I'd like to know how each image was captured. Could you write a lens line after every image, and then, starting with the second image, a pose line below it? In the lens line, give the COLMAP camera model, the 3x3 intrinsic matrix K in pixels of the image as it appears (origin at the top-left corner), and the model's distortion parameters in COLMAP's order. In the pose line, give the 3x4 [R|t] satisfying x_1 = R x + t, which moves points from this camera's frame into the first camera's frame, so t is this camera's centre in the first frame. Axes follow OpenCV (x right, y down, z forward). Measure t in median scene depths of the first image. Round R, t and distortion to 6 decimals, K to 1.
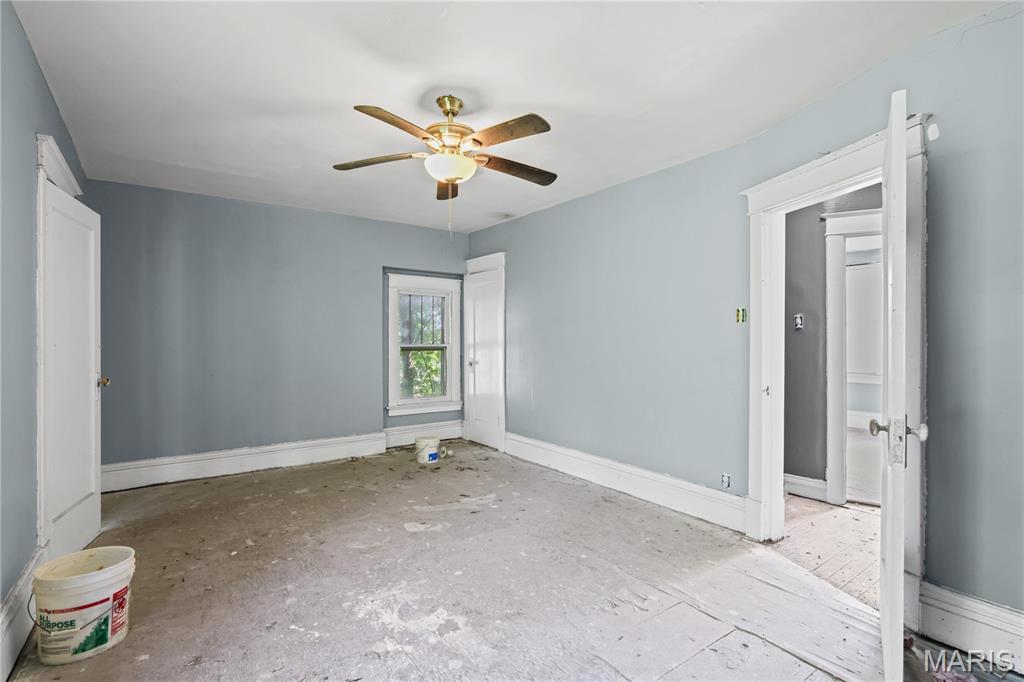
lens RADIAL K [[477.8, 0, 514.1], [0, 477.8, 336.4], [0, 0, 1]] dist [-0.004985, 0.000451]
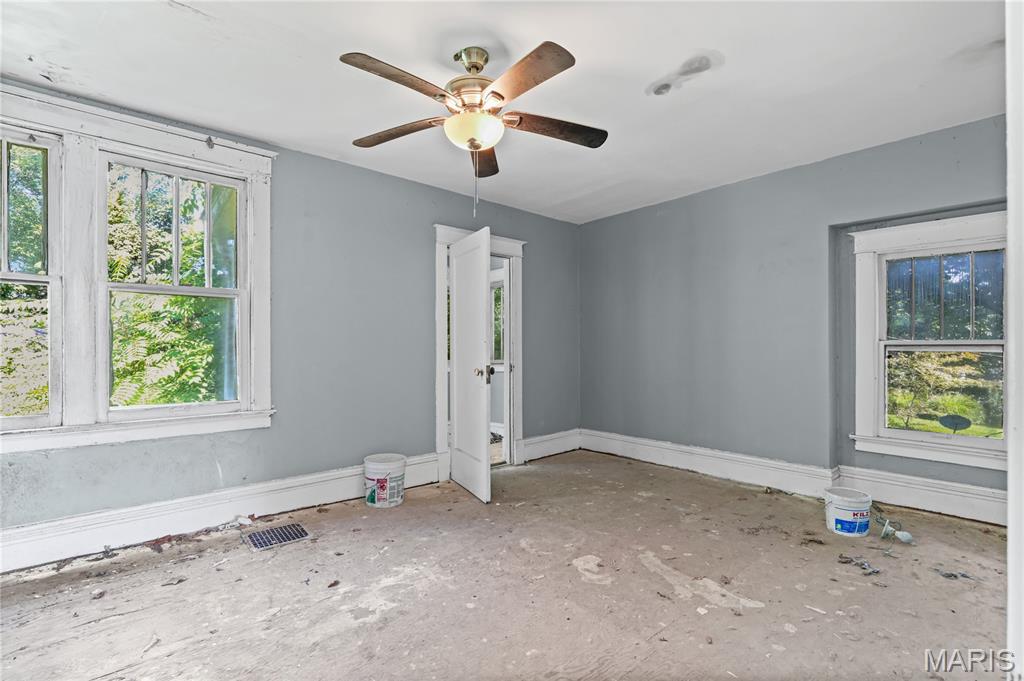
lens RADIAL K [[474.0, 0, 512.0], [0, 474.0, 340.5], [0, 0, 1]] dist [-0.004264, 0.000004]
pose [[0.086721, -0.010894, -0.996173, 0.547272], [0.016831, 0.999814, -0.009469, 0.024237], [0.996090, -0.015946, 0.086889, 0.749925]]
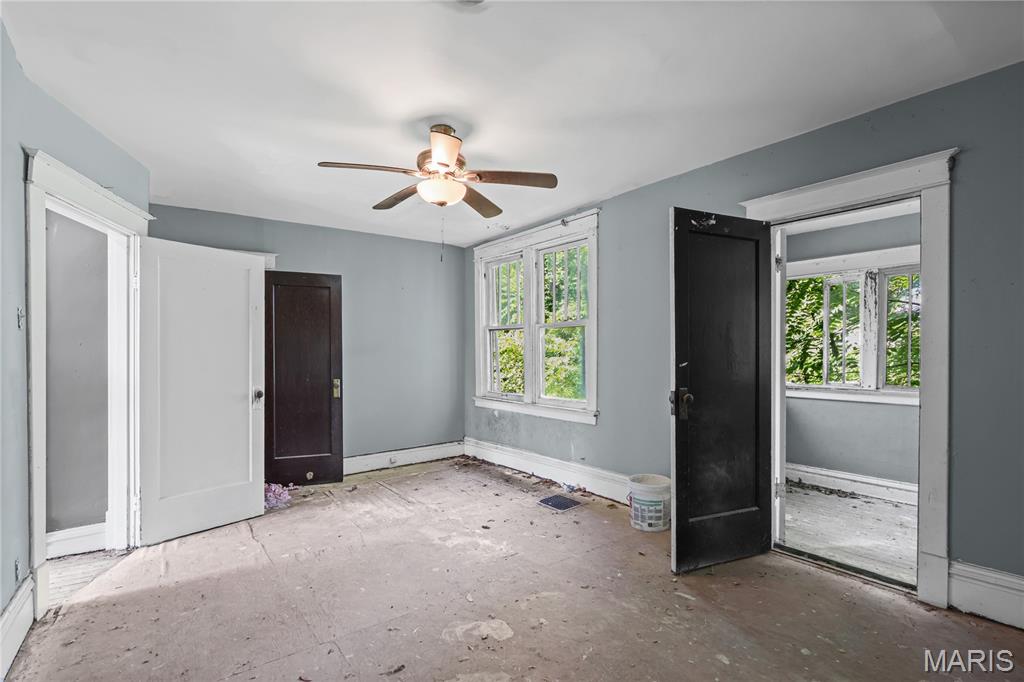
lens RADIAL K [[483.6, 0, 518.2], [0, 483.6, 347.0], [0, 0, 1]] dist [-0.002286, 0.000393]
pose [[-0.999833, 0.002594, -0.018073, -0.212029], [0.003184, 0.999461, -0.032679, 0.021345], [0.017979, -0.032731, -0.999302, 1.572803]]
